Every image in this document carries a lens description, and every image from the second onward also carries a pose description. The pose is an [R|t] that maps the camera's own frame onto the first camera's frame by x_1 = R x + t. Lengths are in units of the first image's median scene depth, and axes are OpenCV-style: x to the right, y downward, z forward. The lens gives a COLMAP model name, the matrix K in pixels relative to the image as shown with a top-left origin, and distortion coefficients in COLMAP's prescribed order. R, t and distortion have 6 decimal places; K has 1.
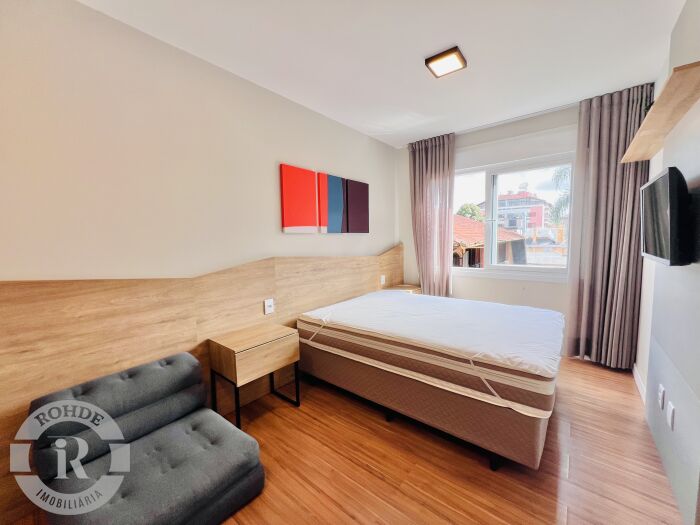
lens RADIAL K [[280.1, 0, 351.4], [0, 280.1, 262.4], [0, 0, 1]] dist [-0.001689, 0.001078]
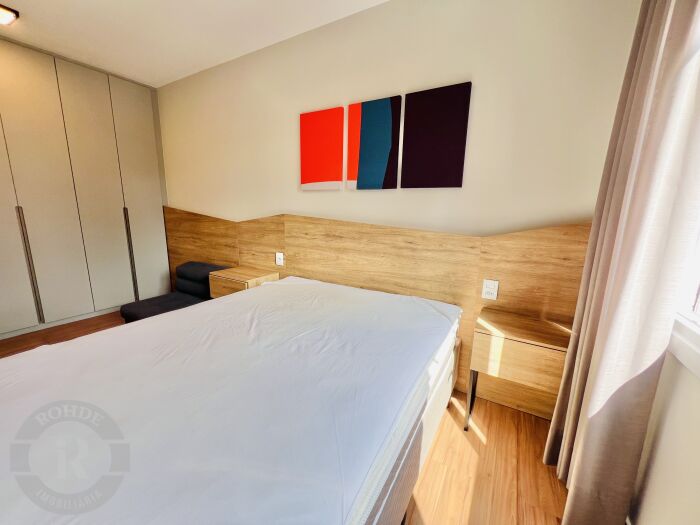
lens RADIAL K [[280.1, 0, 351.4], [0, 280.1, 262.4], [0, 0, 1]] dist [-0.001689, 0.001078]
pose [[0.155775, 0.232113, -0.960134, 0.754707], [-0.095235, 0.971001, 0.219289, -0.091568], [0.983191, 0.057278, 0.173362, 1.008280]]
